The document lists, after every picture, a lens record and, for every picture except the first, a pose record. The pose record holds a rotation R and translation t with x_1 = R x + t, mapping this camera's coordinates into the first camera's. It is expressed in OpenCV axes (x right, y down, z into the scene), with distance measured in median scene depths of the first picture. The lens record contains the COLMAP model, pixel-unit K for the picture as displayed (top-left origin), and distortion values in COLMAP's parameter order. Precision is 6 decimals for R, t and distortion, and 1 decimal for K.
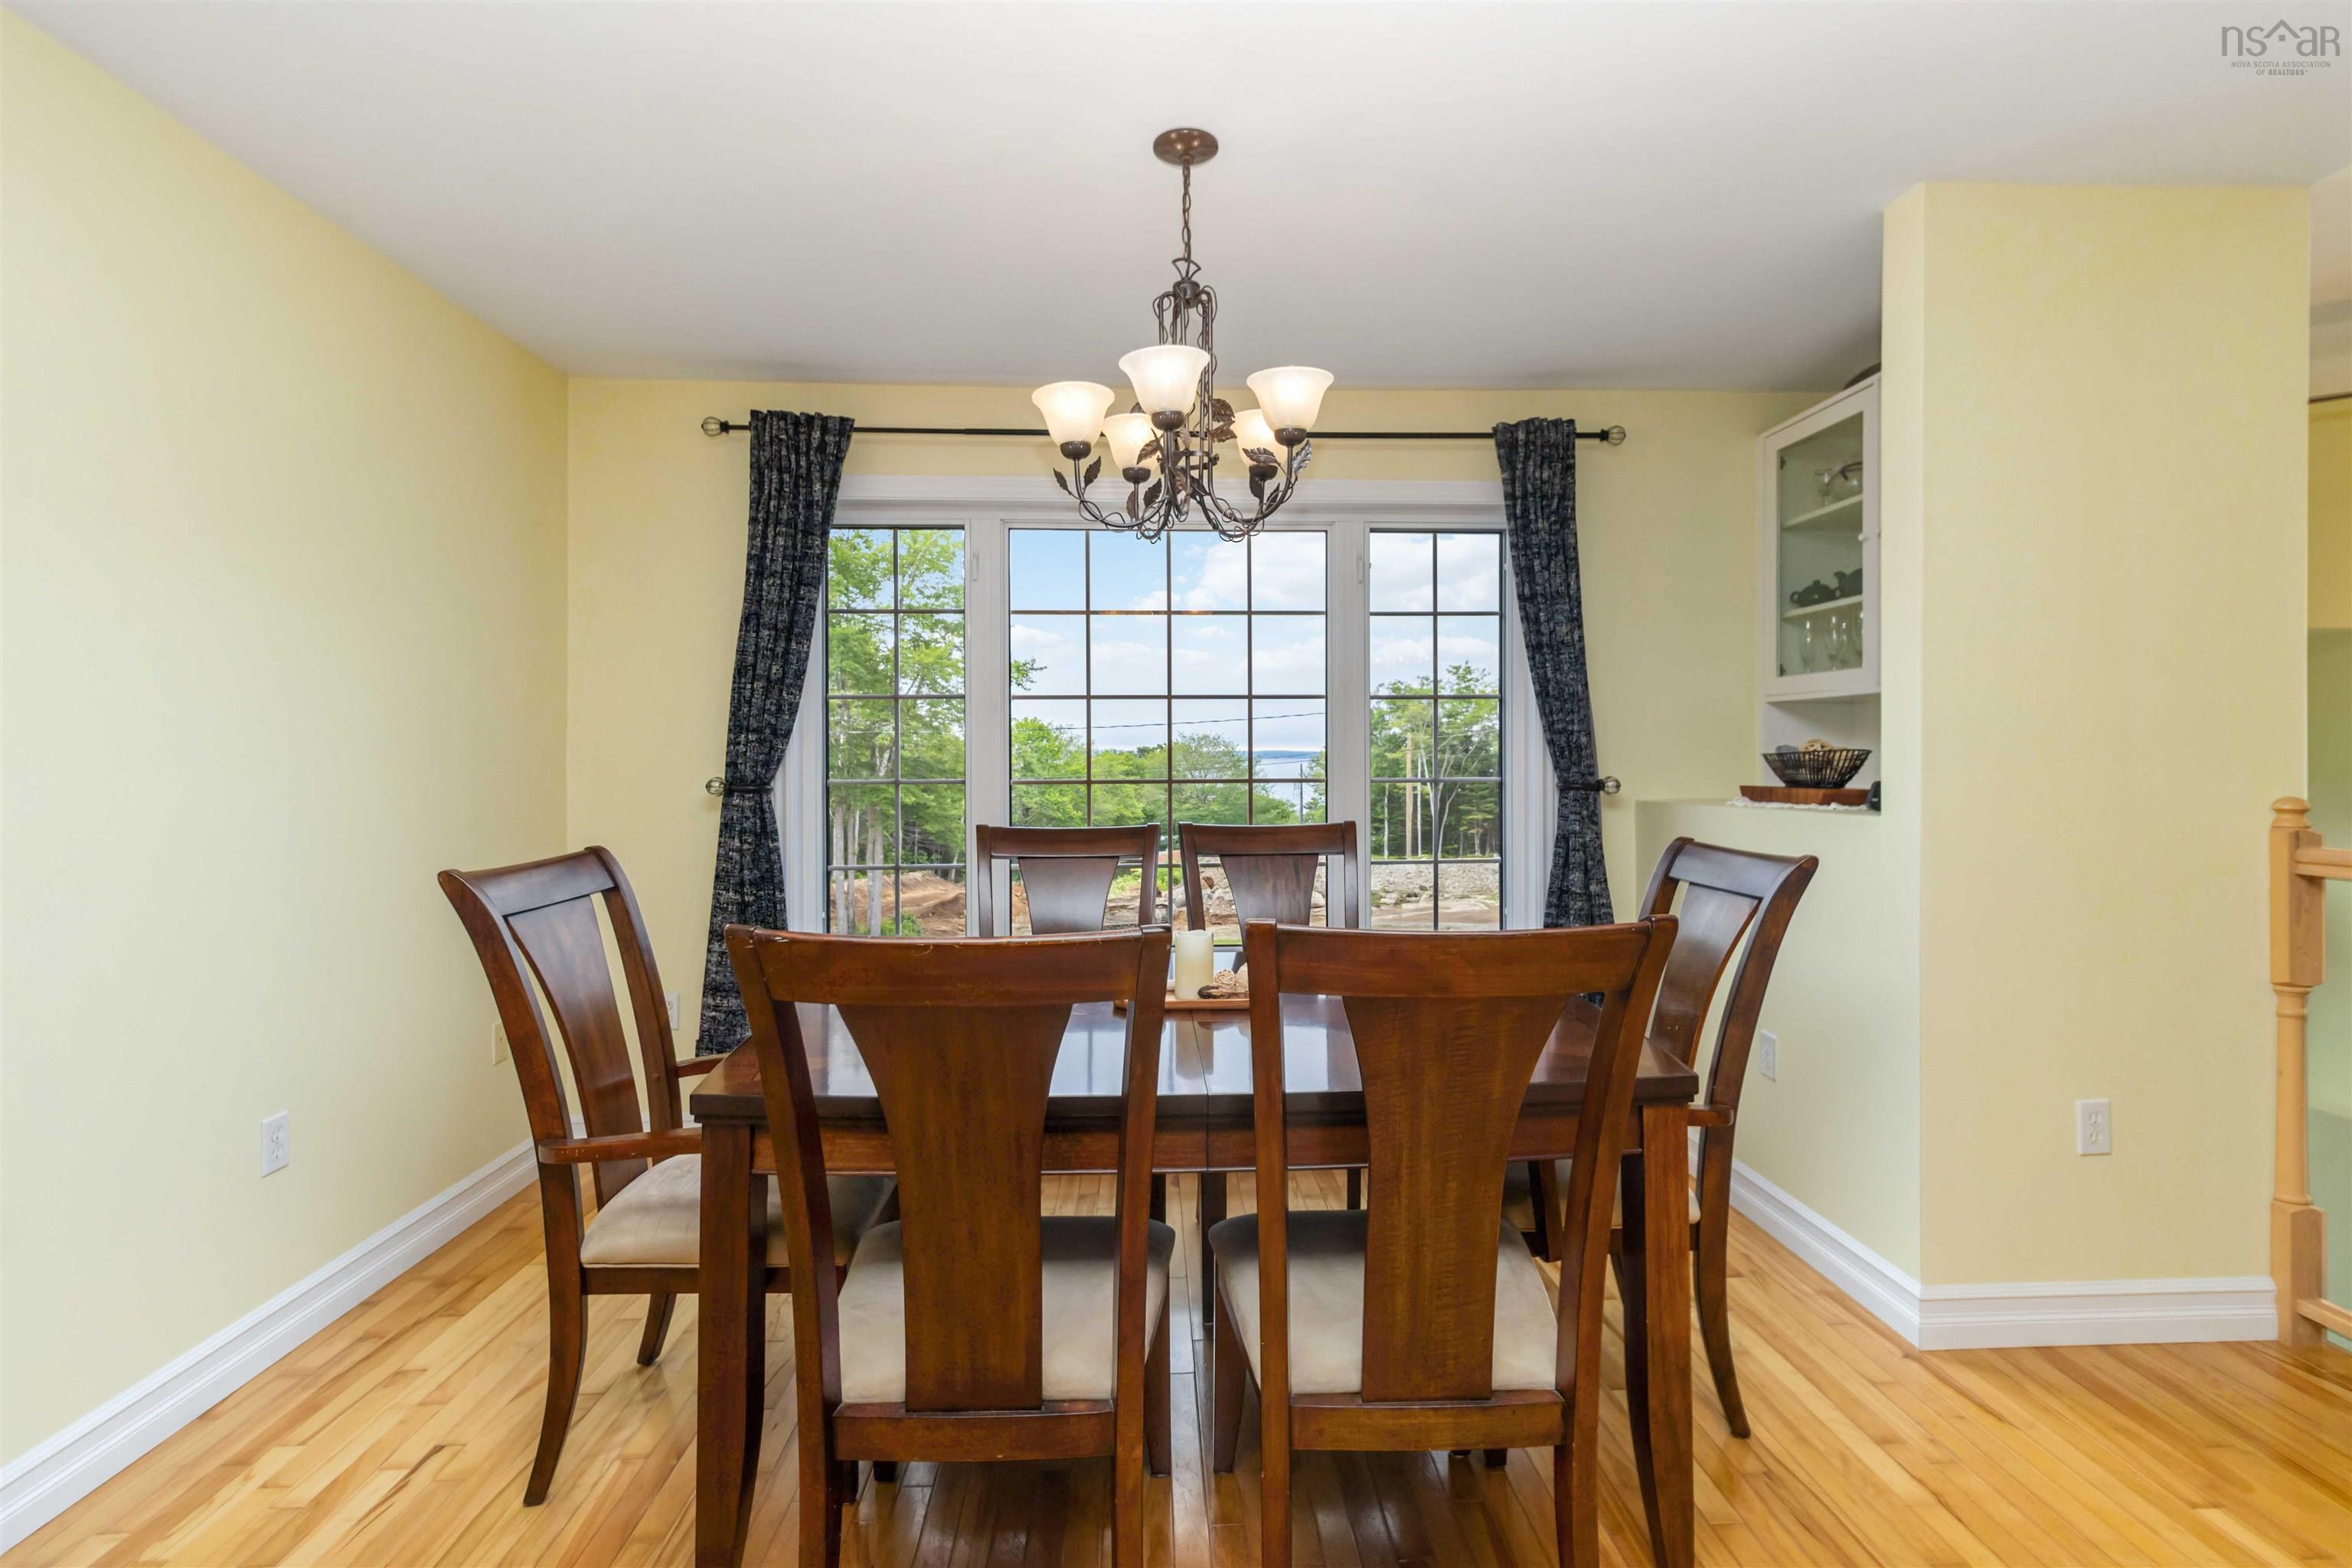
lens RADIAL K [[1116.9, 0, 1179.4], [0, 1116.9, 755.6], [0, 0, 1]] dist [0.002086, 0.001874]
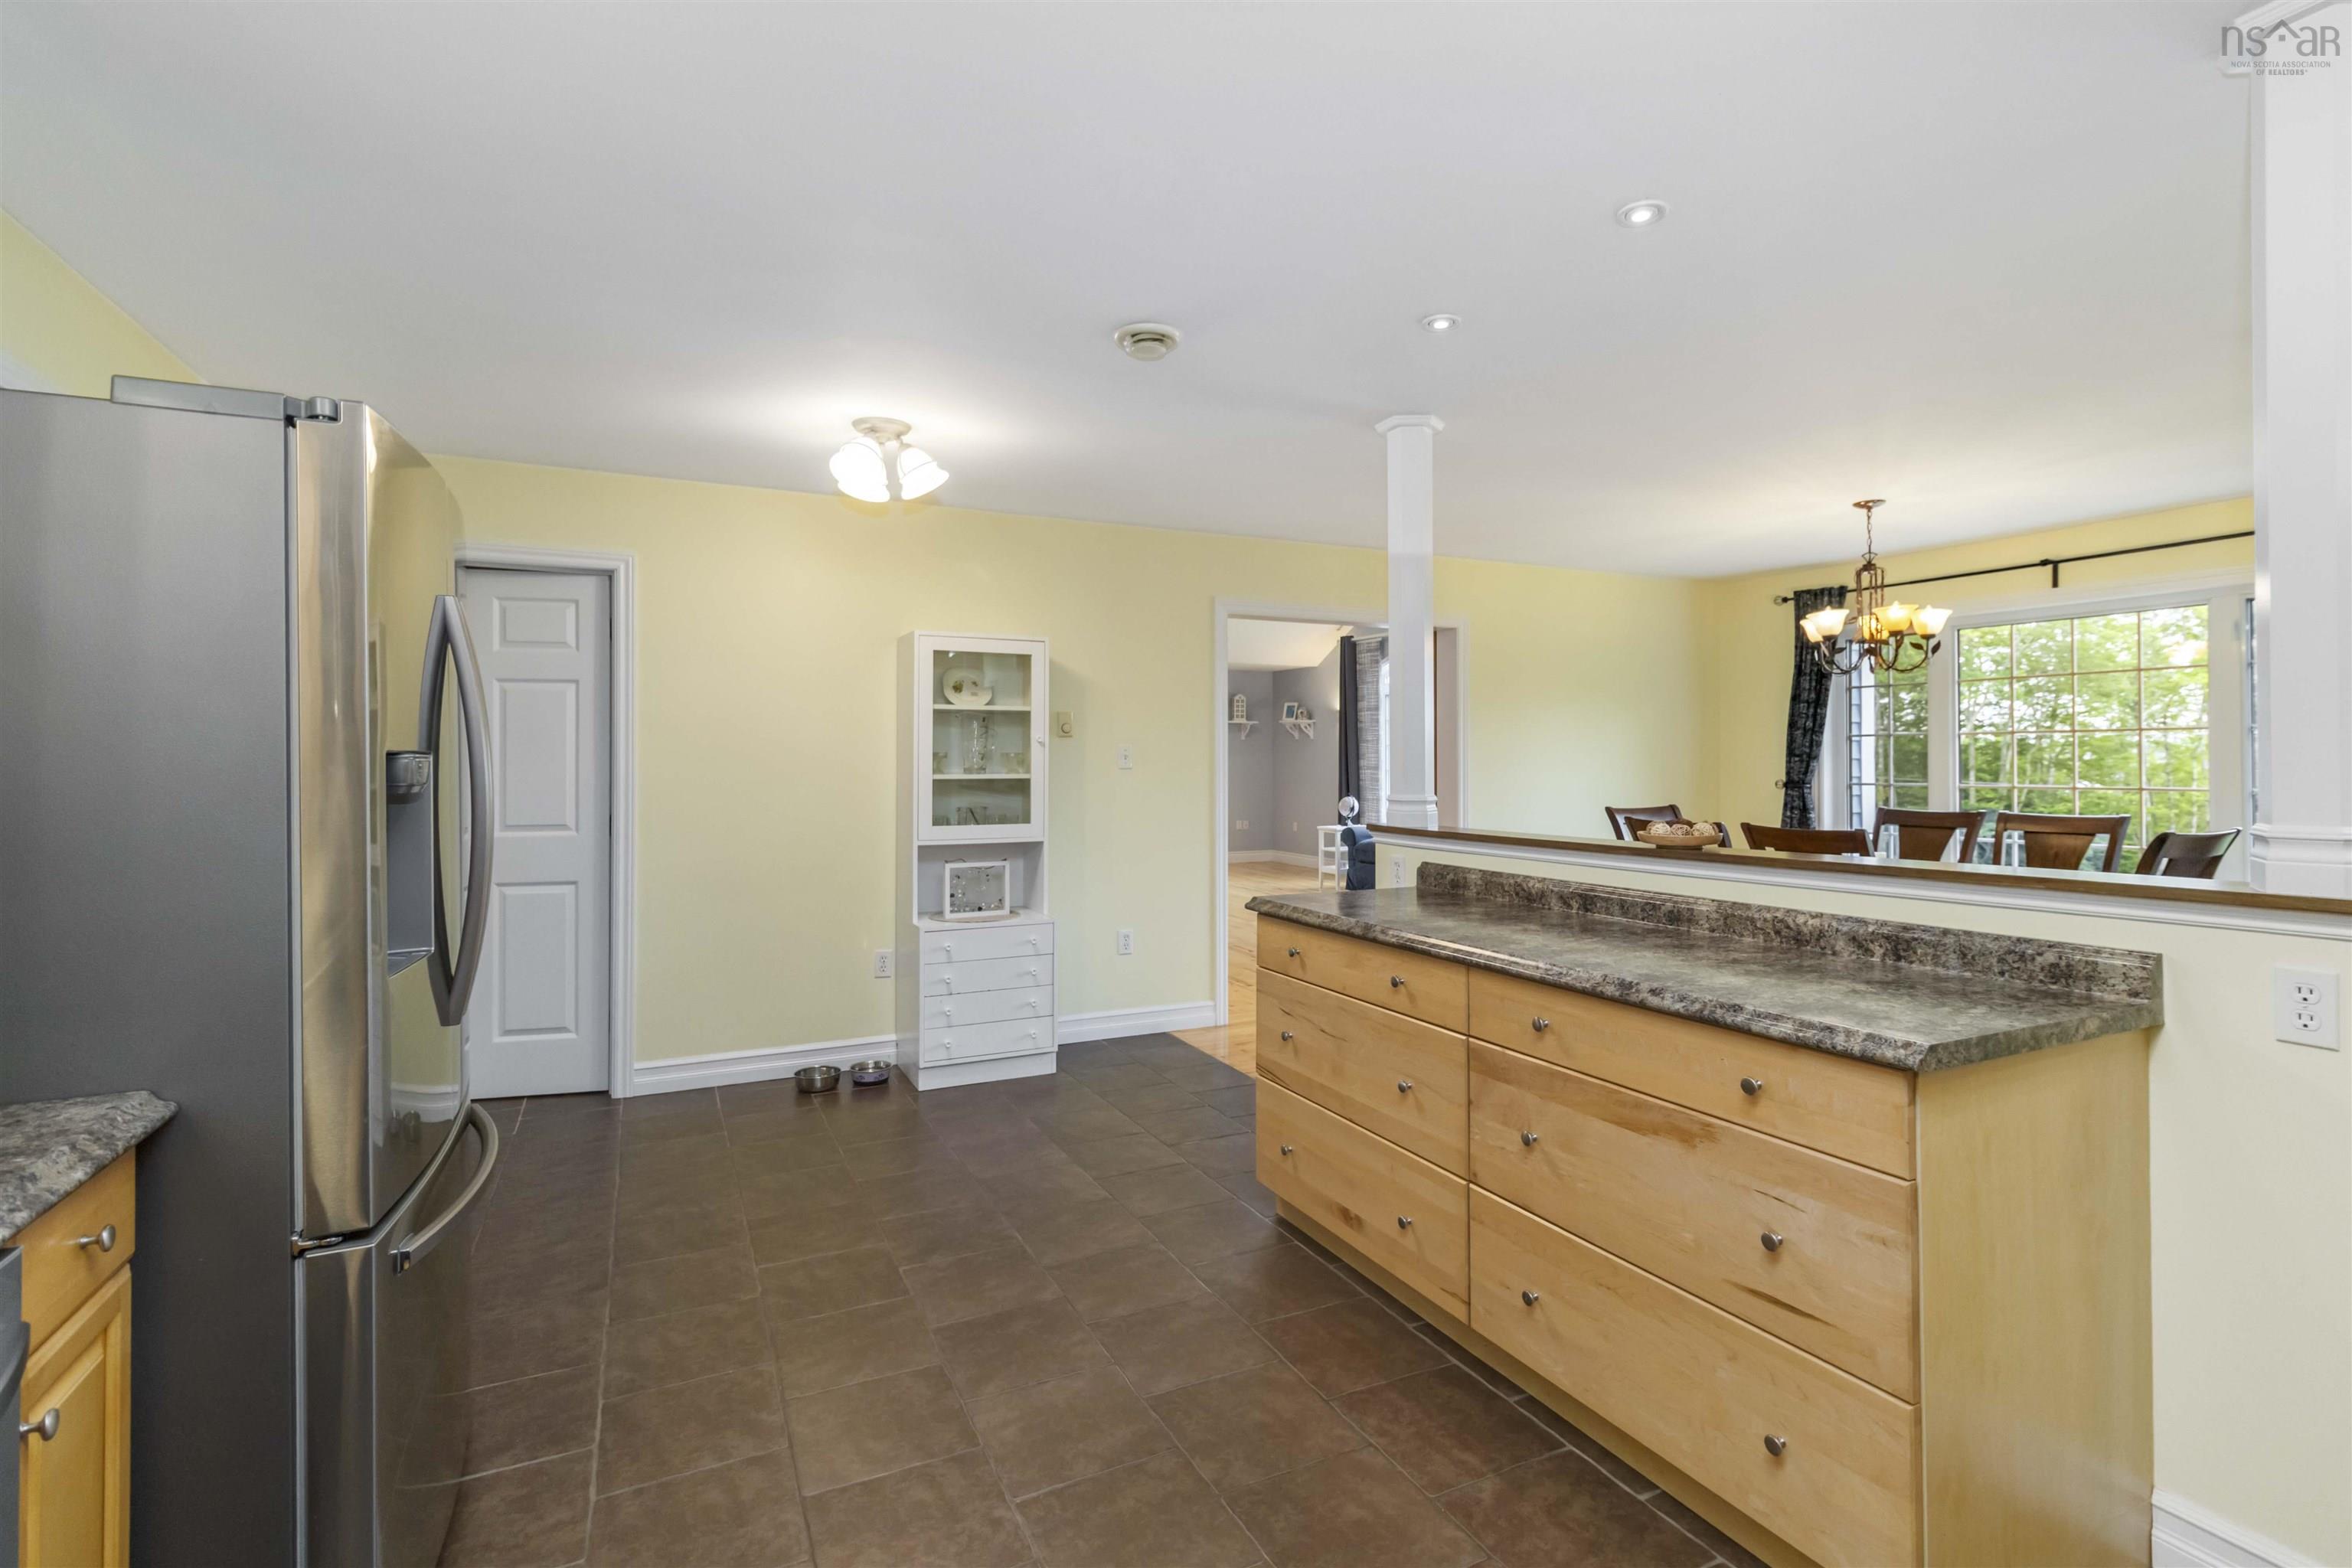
lens RADIAL K [[1116.9, 0, 1212.4], [0, 1116.9, 748.7], [0, 0, 1]] dist [0.002086, 0.001874]
pose [[0.425031, -0.013968, -0.905071, 0.935474], [0.008951, 0.999897, -0.011228, -0.021681], [0.905135, -0.003329, 0.425112, -0.736554]]
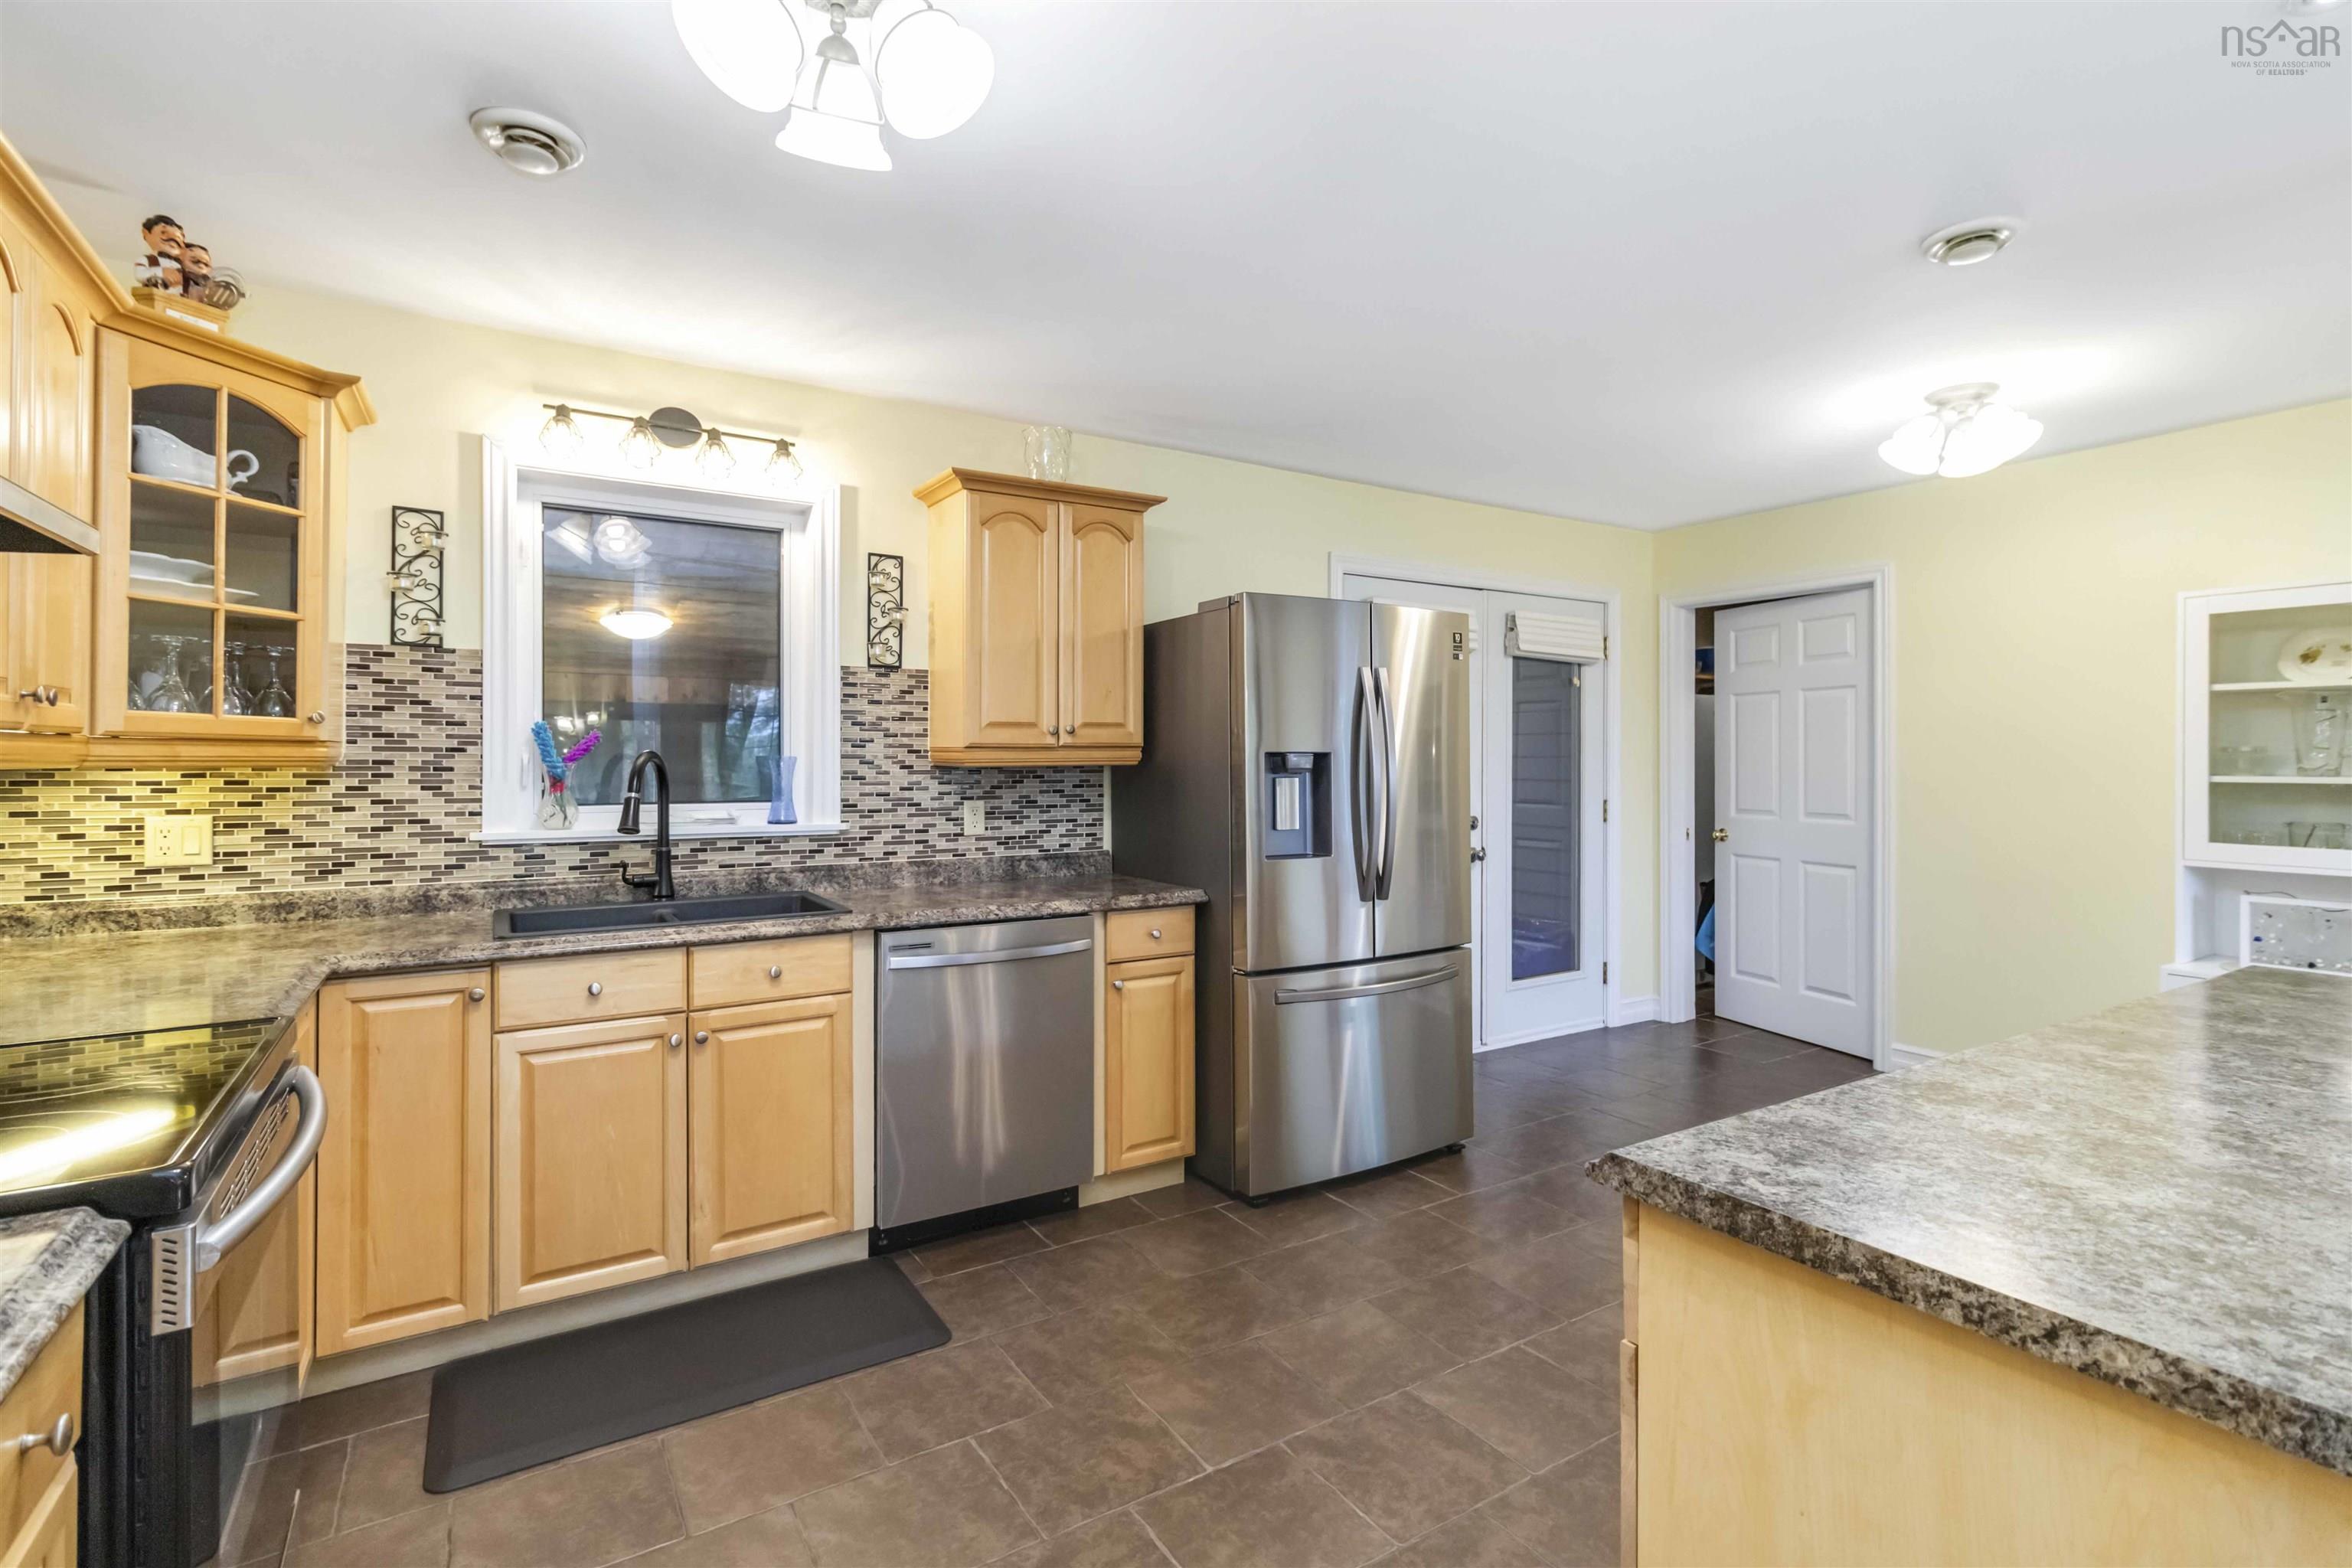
lens RADIAL K [[1116.9, 0, 1214.4], [0, 1116.9, 759.0], [0, 0, 1]] dist [0.002086, 0.001874]
pose [[-0.848964, -0.004995, -0.528426, 0.917248], [-0.003422, 0.999986, -0.003954, -0.016945], [0.528439, -0.001548, -0.848970, -0.064443]]
